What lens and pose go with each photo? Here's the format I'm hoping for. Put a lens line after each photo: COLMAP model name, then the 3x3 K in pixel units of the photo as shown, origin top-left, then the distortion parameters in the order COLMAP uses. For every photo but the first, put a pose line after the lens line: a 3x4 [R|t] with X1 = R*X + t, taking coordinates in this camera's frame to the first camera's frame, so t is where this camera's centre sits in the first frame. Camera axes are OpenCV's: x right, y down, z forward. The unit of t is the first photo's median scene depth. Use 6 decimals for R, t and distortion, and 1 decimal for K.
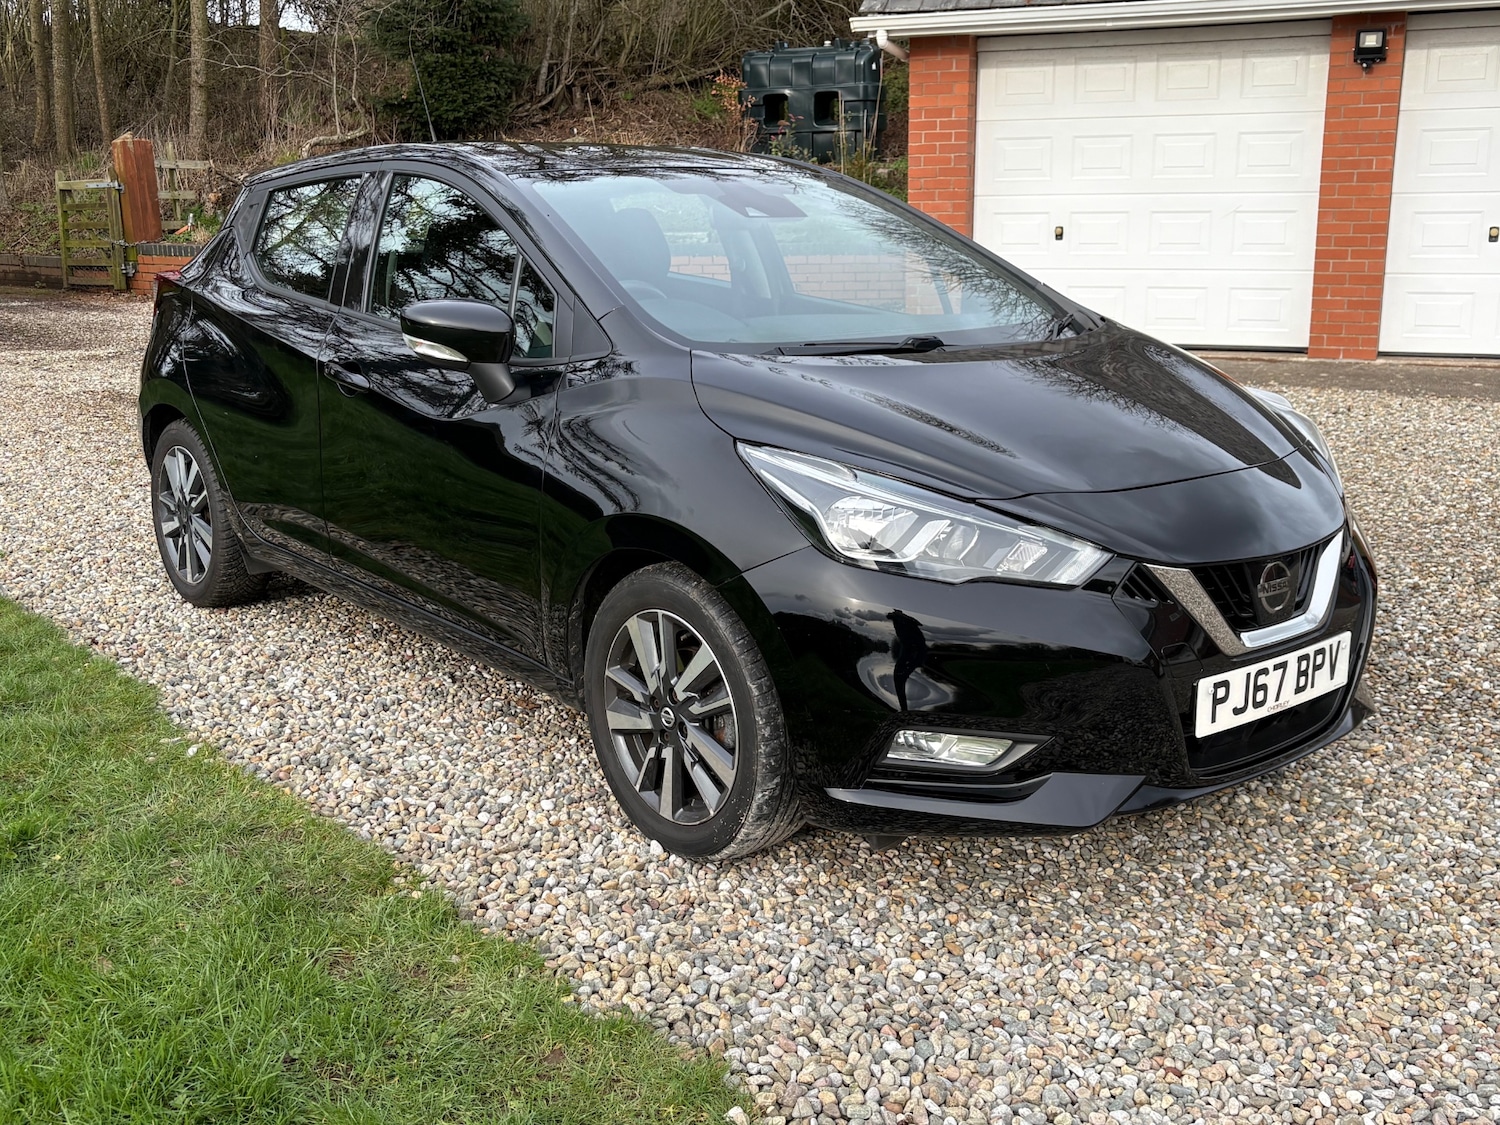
lens RADIAL K [[1559.6, 0, 732.6], [0, 1559.6, 538.9], [0, 0, 1]] dist [0.111097, -0.303997]
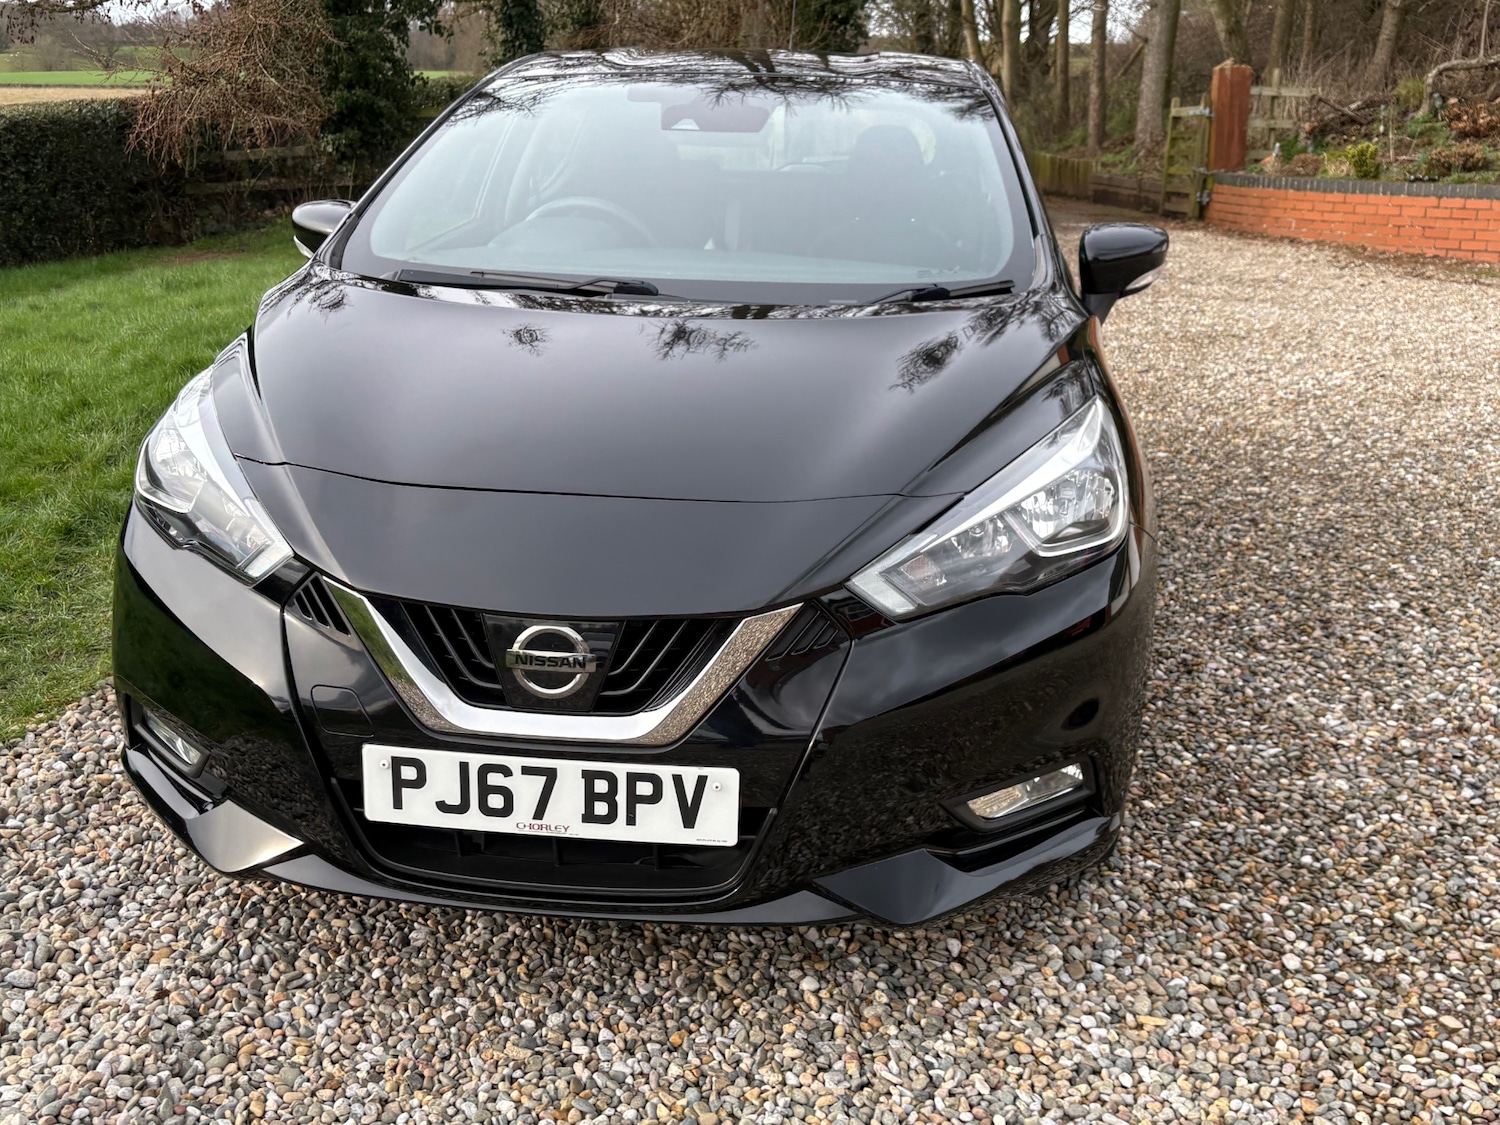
lens RADIAL K [[1573.4, 0, 746.1], [0, 1573.4, 502.9], [0, 0, 1]] dist [0.075374, -0.168473]
pose [[0.698037, 0.188522, -0.690799, 0.866726], [-0.176930, 0.980216, 0.088722, -0.115464], [0.693859, 0.060292, 0.717582, 0.539536]]
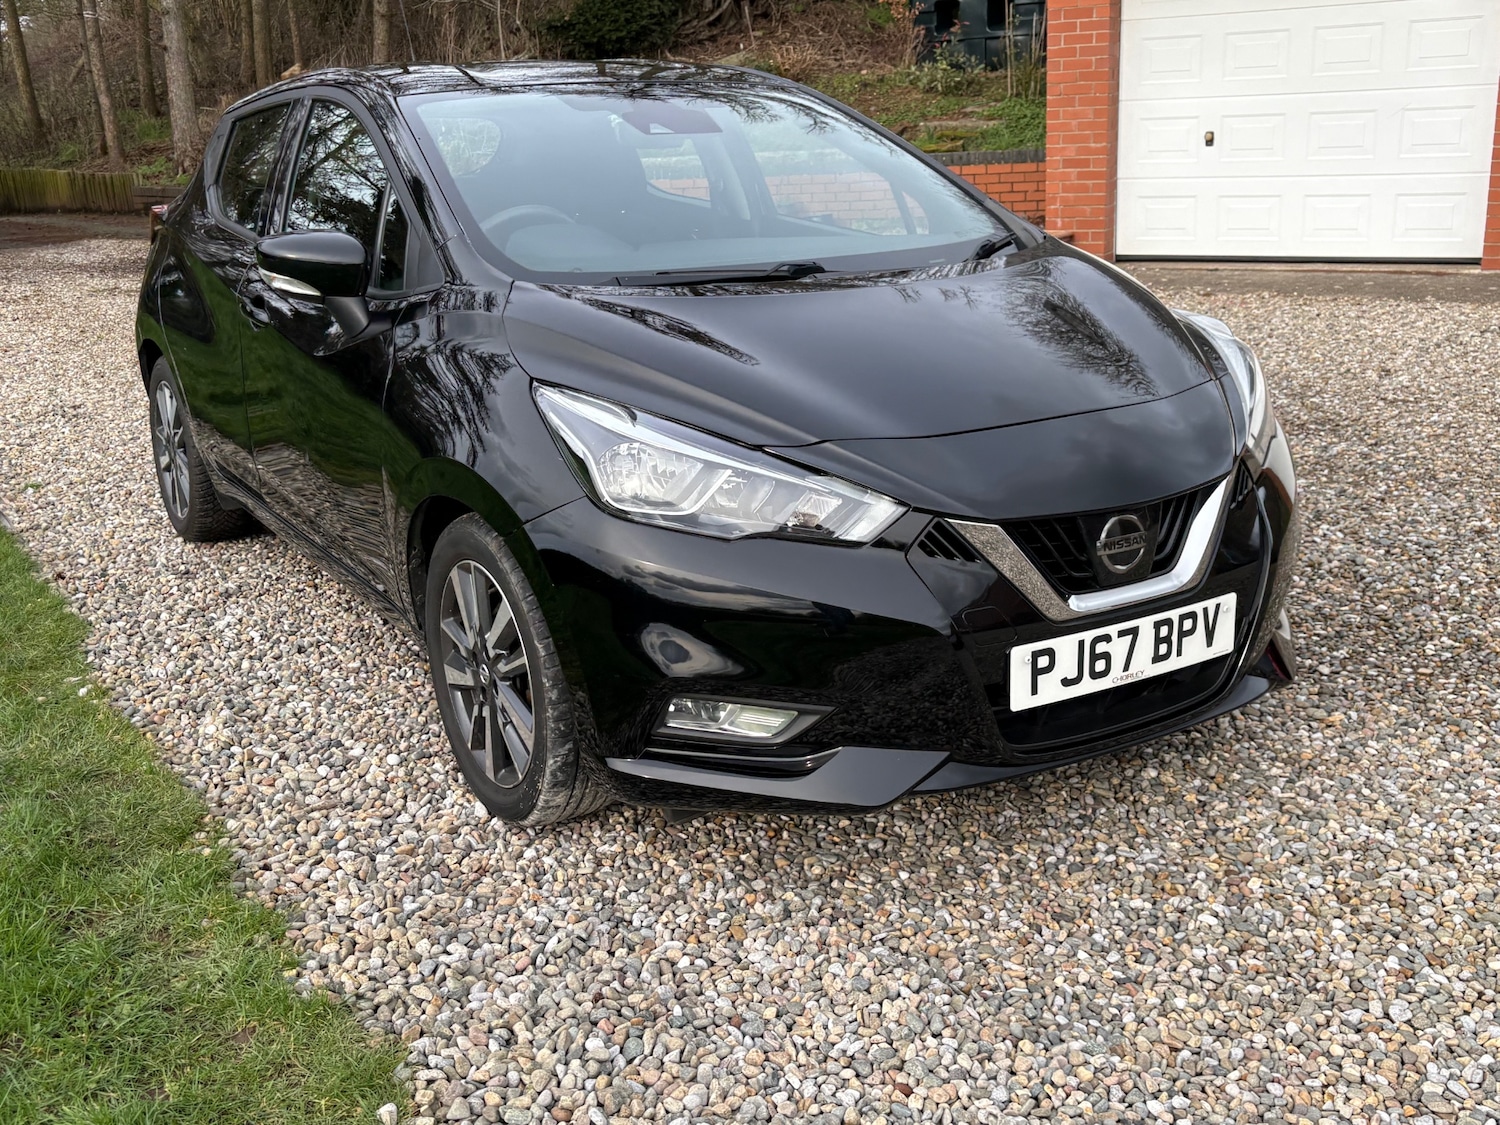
lens RADIAL K [[1559.6, 0, 732.6], [0, 1559.6, 538.9], [0, 0, 1]] dist [0.111097, -0.303997]
pose [[0.989202, 0.009312, -0.146261, 0.252073], [-0.001925, 0.998719, 0.050564, -0.016167], [0.146544, -0.049736, 0.987953, 0.092360]]
